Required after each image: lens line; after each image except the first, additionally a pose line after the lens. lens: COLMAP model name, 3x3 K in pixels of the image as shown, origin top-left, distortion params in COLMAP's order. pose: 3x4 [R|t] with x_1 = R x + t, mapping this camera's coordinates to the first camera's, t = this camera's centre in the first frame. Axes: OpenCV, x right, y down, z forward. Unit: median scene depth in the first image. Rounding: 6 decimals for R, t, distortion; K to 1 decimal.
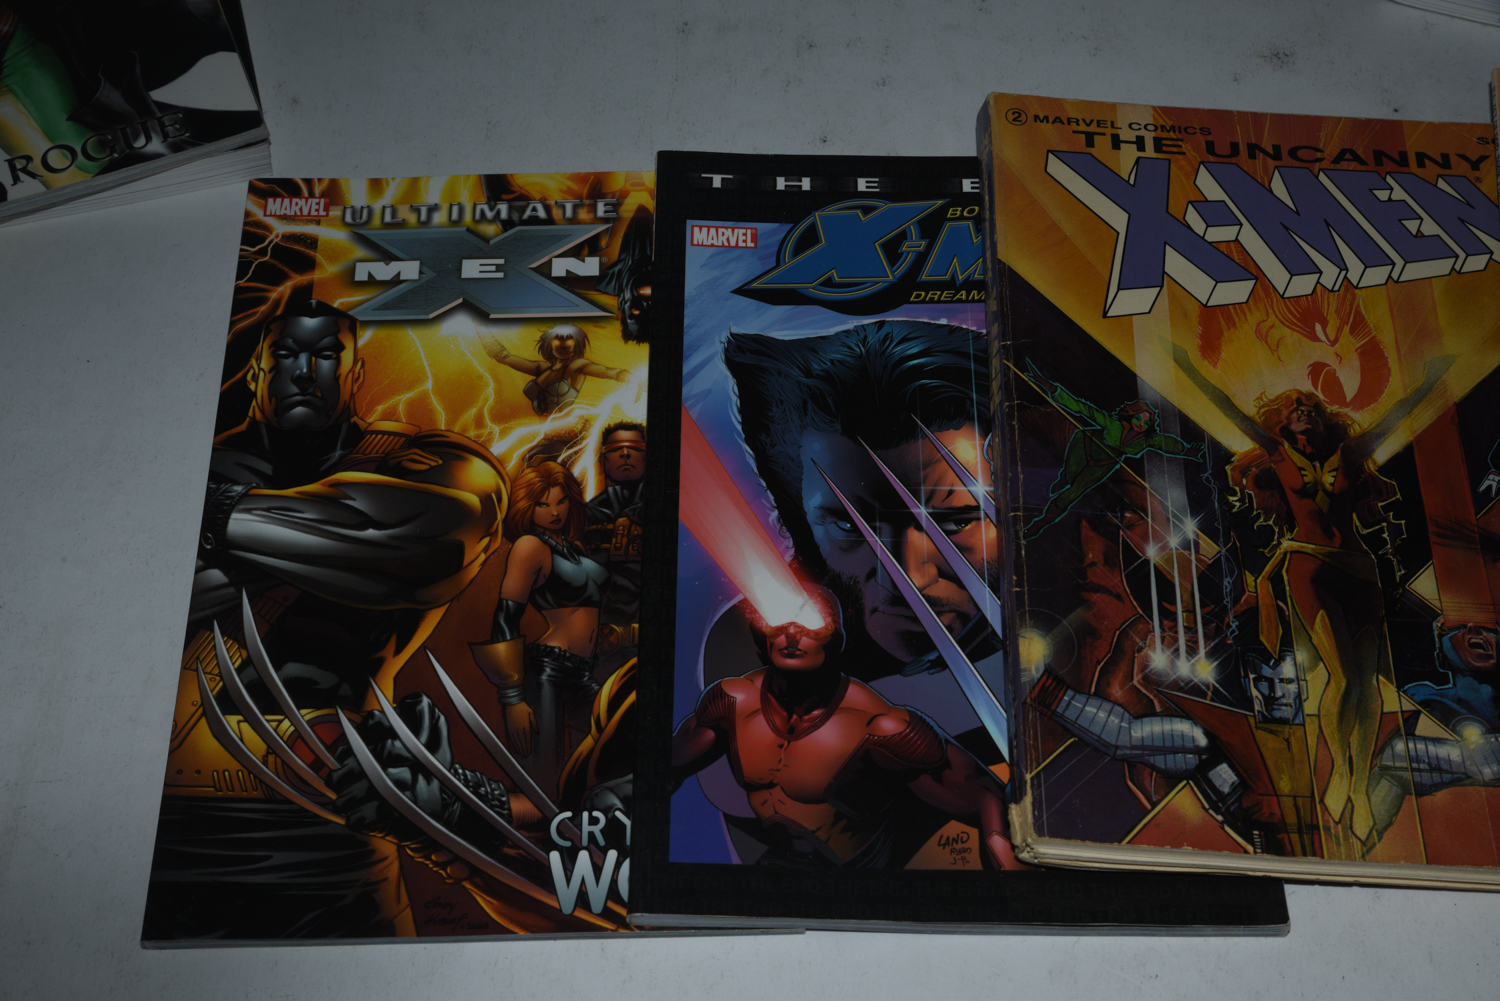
lens RADIAL K [[2006.3, 0, 750.0], [0, 2006.3, 500.5], [0, 0, 1]] dist [-0.006516, 0.058955]
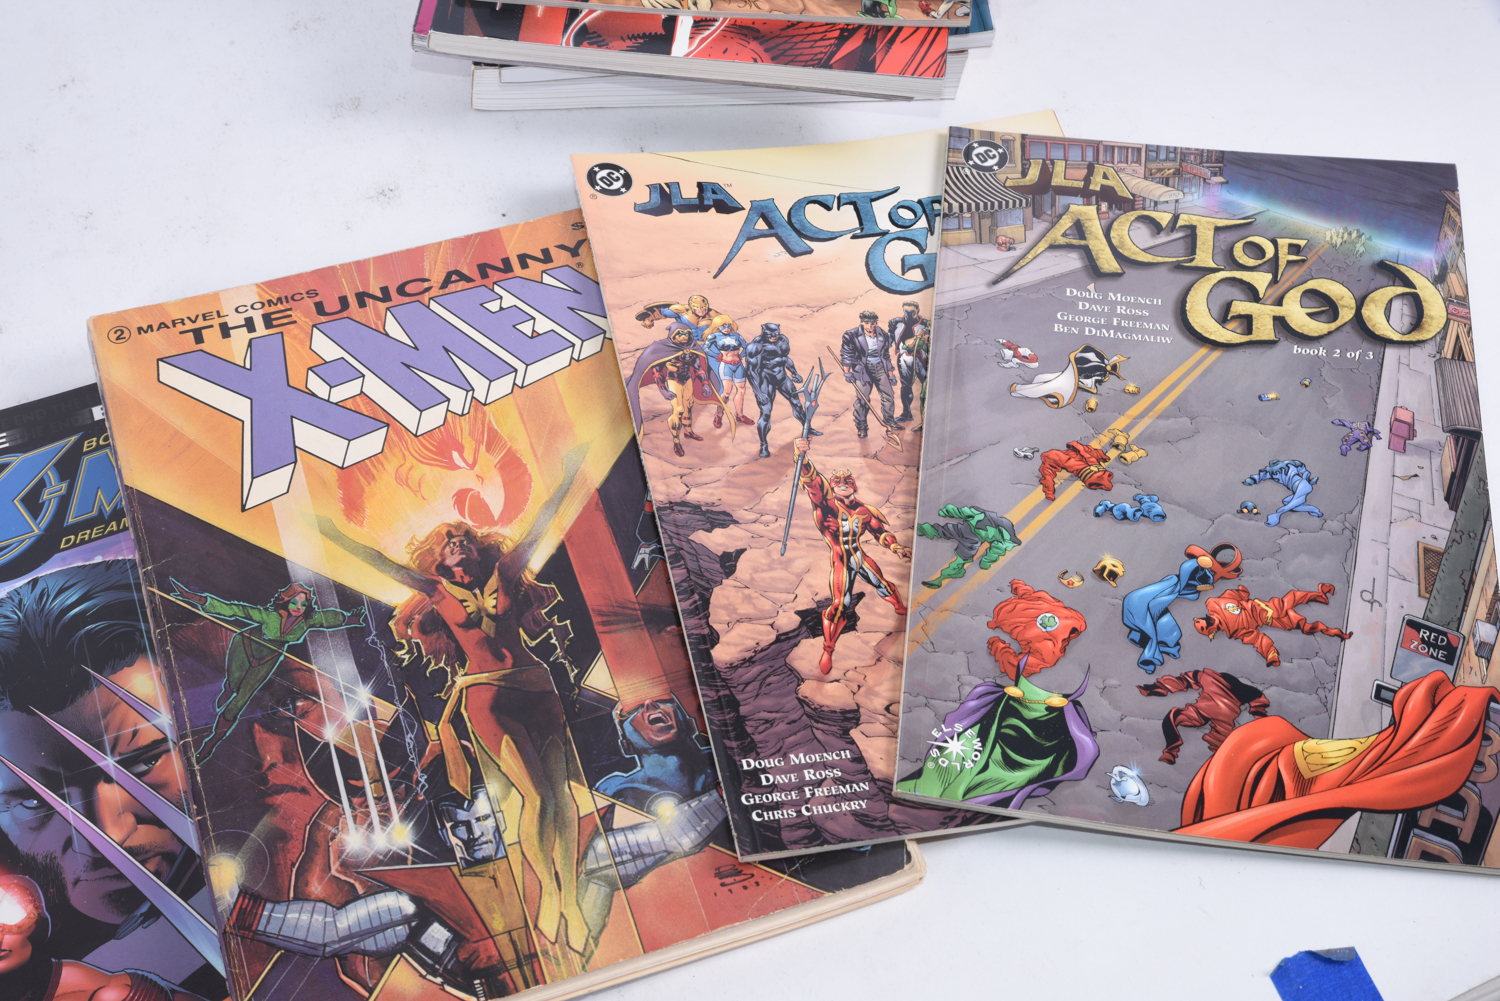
lens RADIAL K [[2006.3, 0, 750.0], [0, 2006.3, 500.5], [0, 0, 1]] dist [-0.006516, 0.058955]
pose [[0.933405, -0.304547, 0.189754, 0.234836], [0.310924, 0.950426, -0.004048, -0.014909], [-0.179114, 0.062778, 0.981823, -0.021622]]
